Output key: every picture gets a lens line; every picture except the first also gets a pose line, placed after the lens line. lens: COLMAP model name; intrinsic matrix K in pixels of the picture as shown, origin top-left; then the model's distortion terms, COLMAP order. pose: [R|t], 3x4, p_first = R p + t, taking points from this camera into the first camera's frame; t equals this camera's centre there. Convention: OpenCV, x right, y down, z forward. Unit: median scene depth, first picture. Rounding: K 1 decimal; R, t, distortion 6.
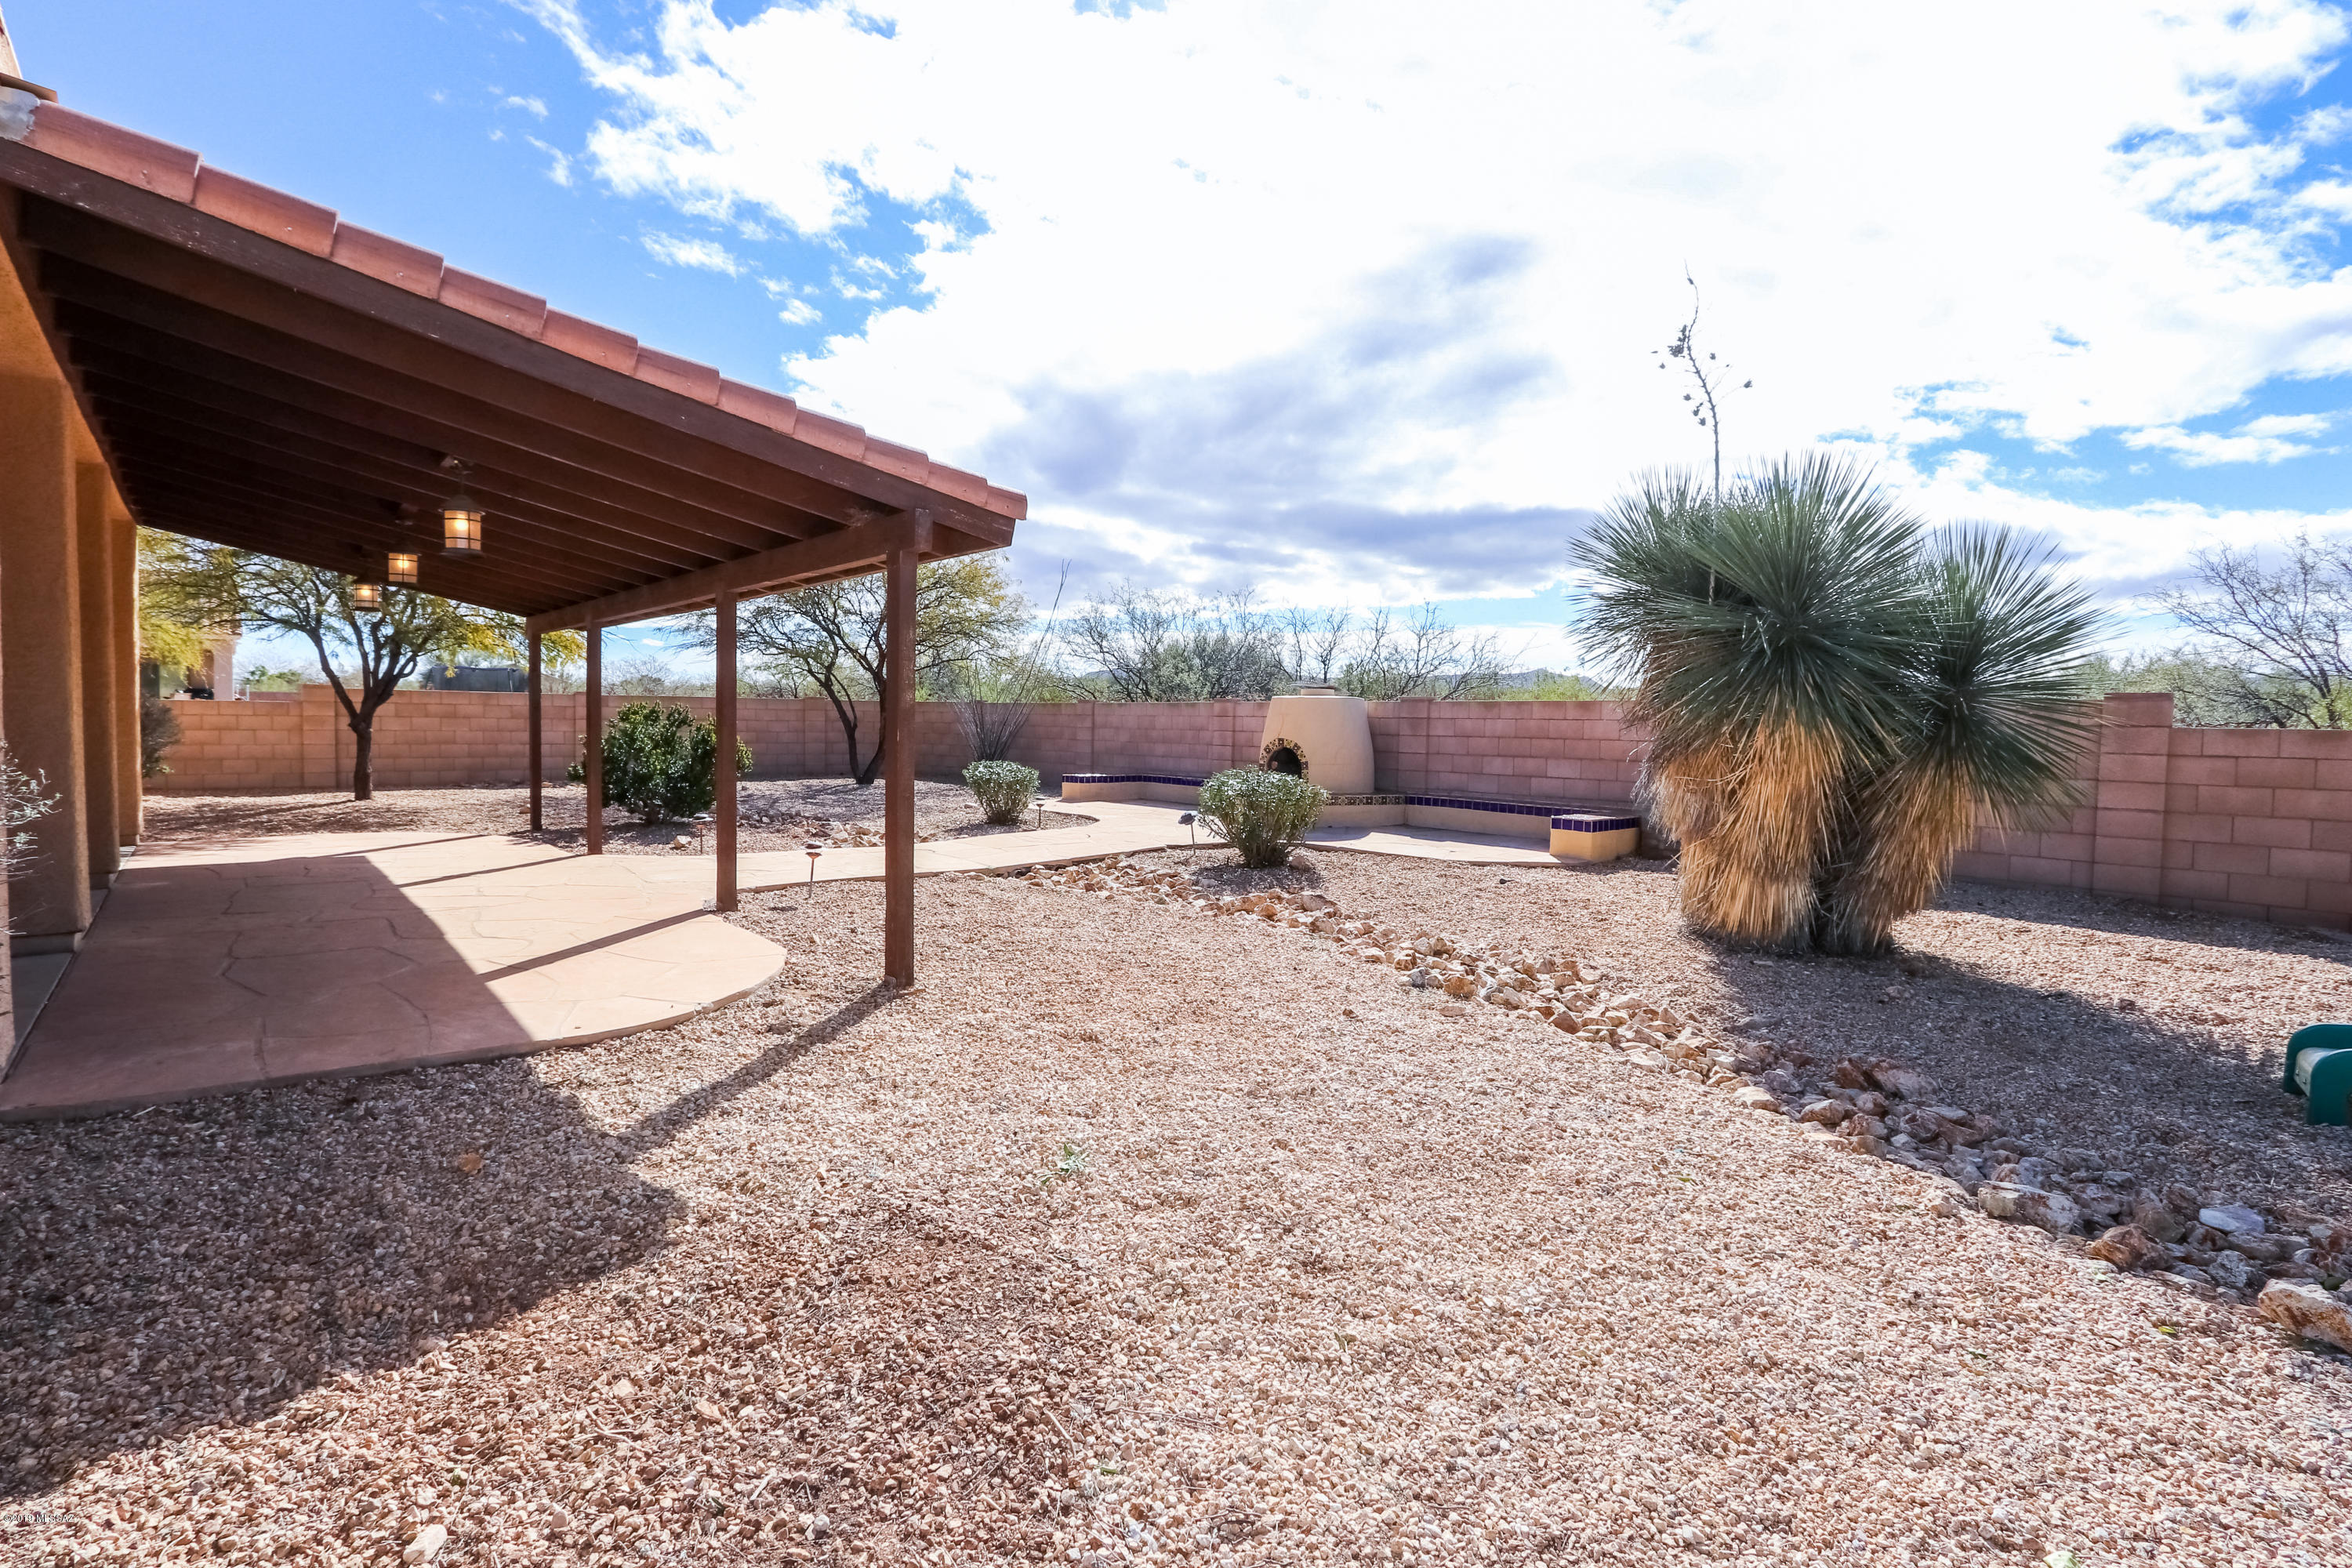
lens RADIAL K [[1085.1, 0, 1170.8], [0, 1085.1, 774.0], [0, 0, 1]] dist [-0.001852, -0.000311]
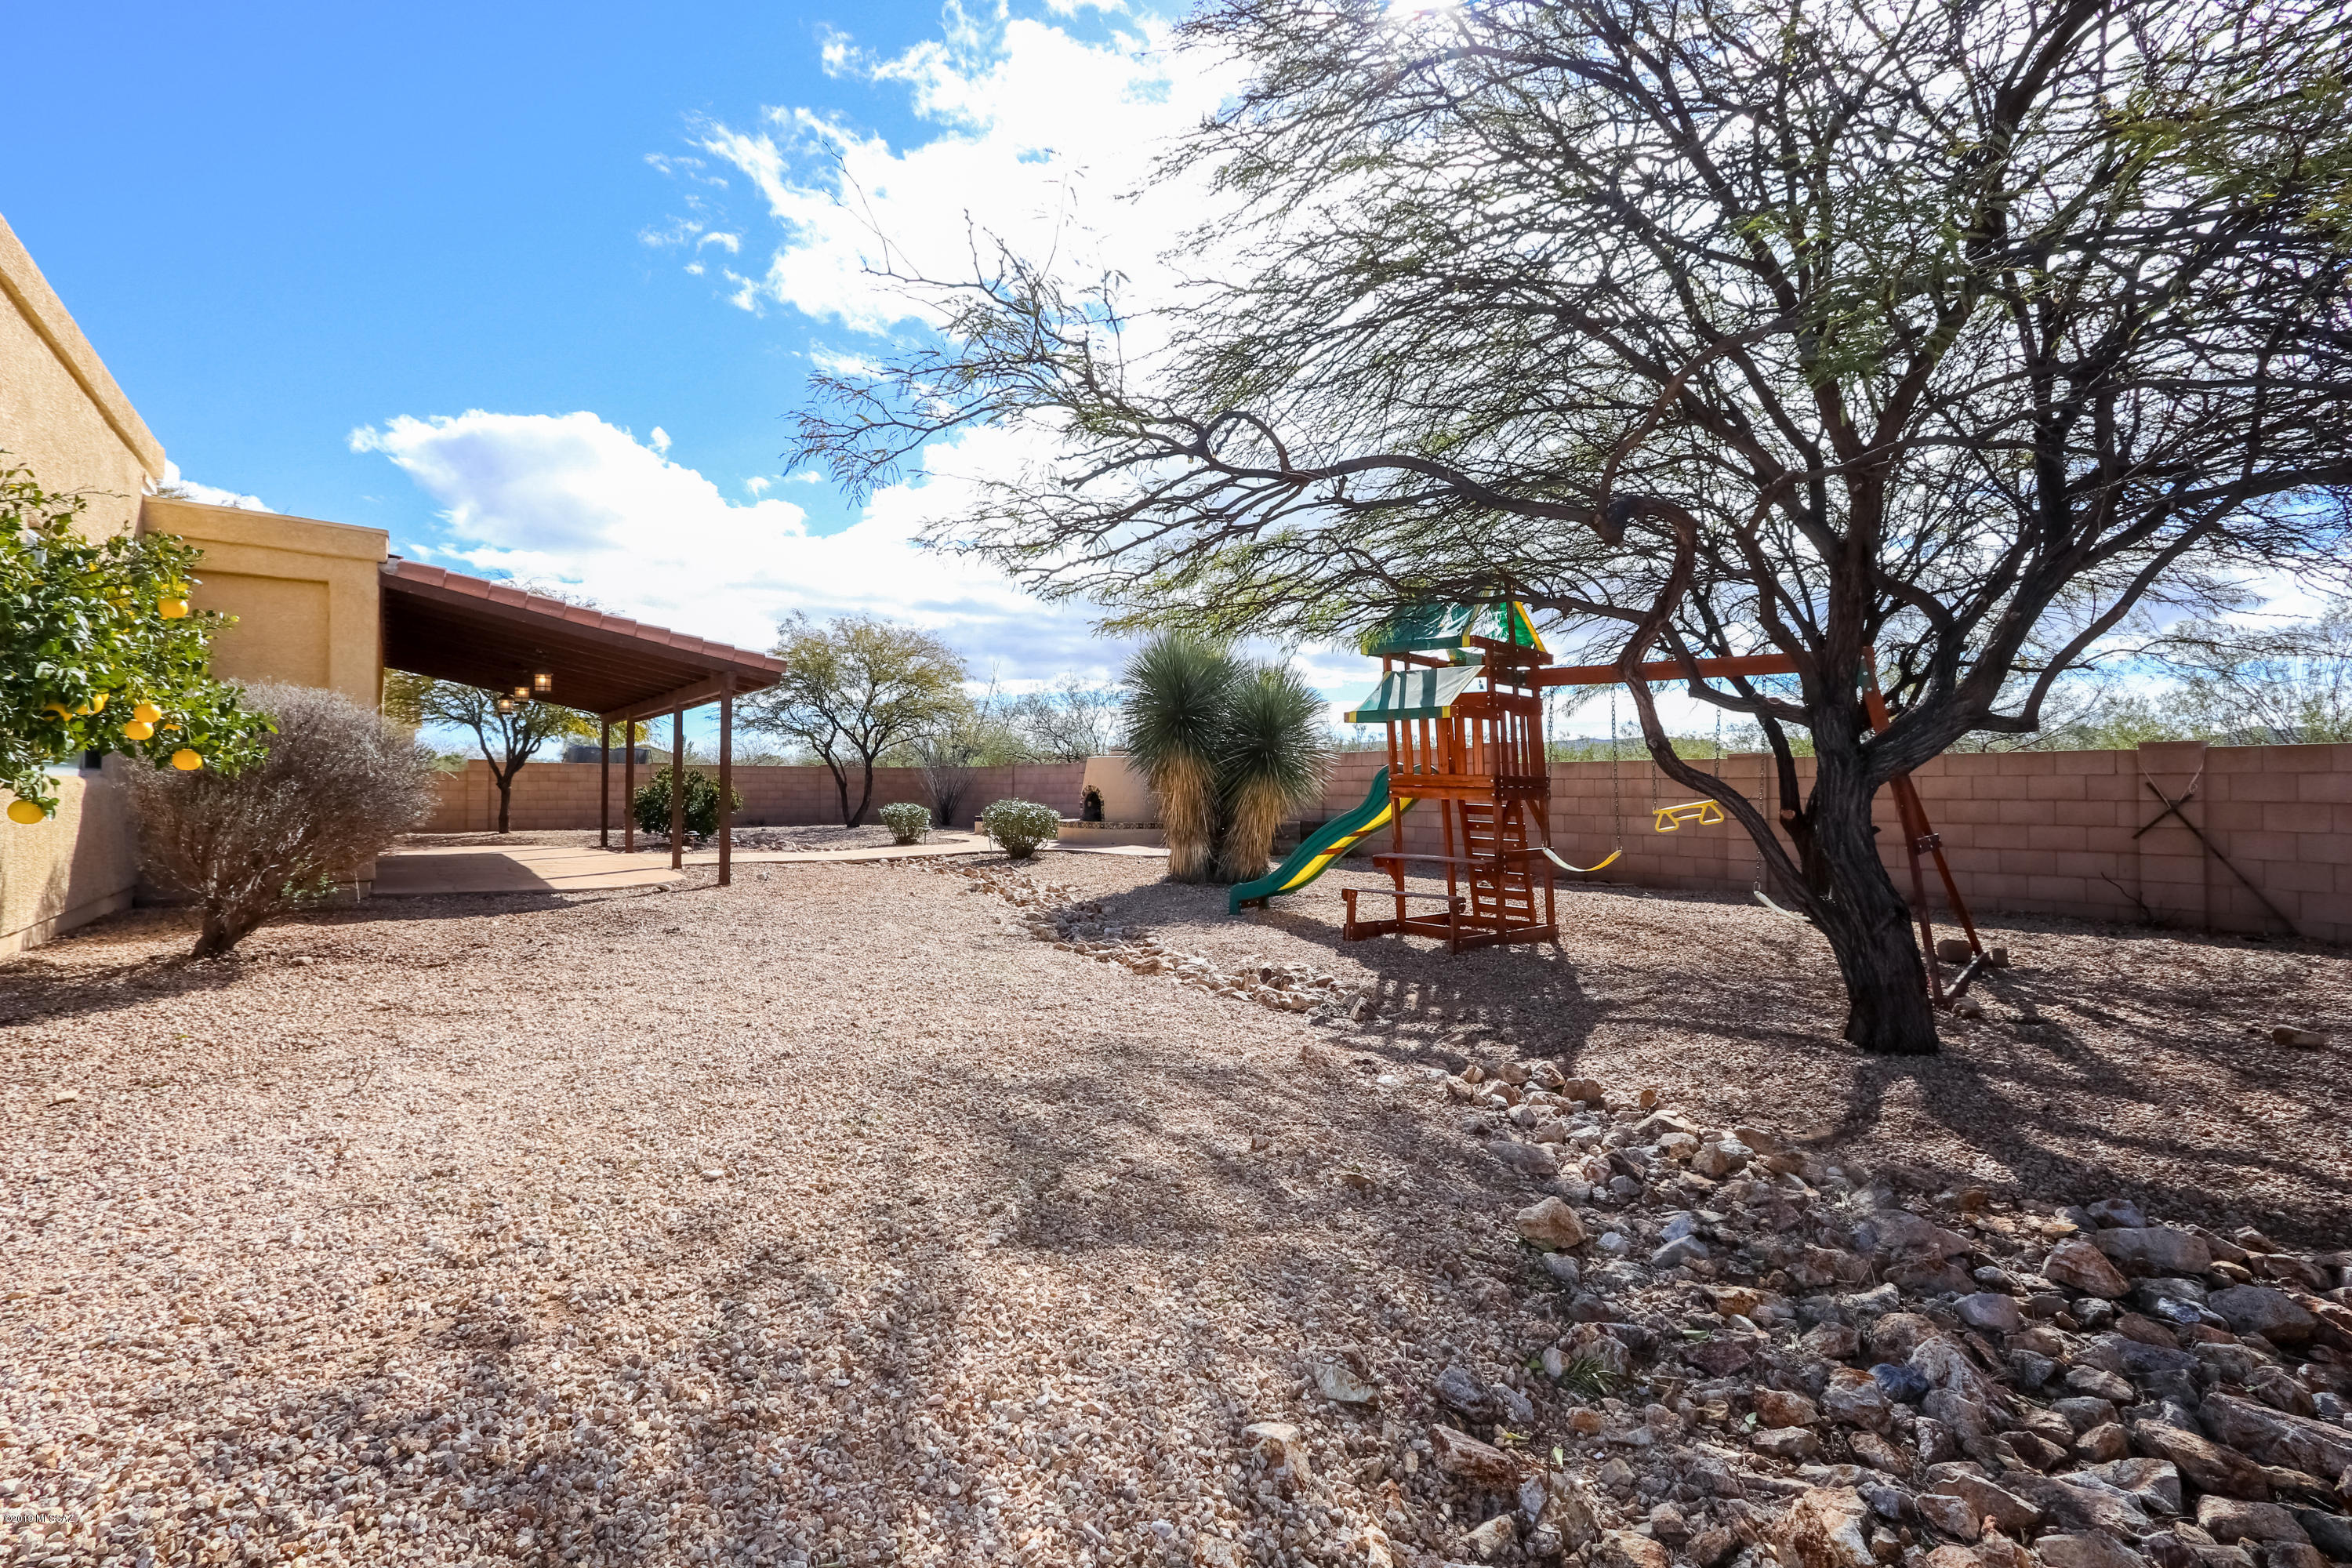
lens RADIAL K [[1085.1, 0, 1179.3], [0, 1085.1, 797.9], [0, 0, 1]] dist [-0.001852, -0.000311]
pose [[0.995909, -0.010916, -0.089698, 0.343784], [0.006805, 0.998918, -0.046004, 0.050823], [0.090103, 0.045206, 0.994906, -0.442624]]
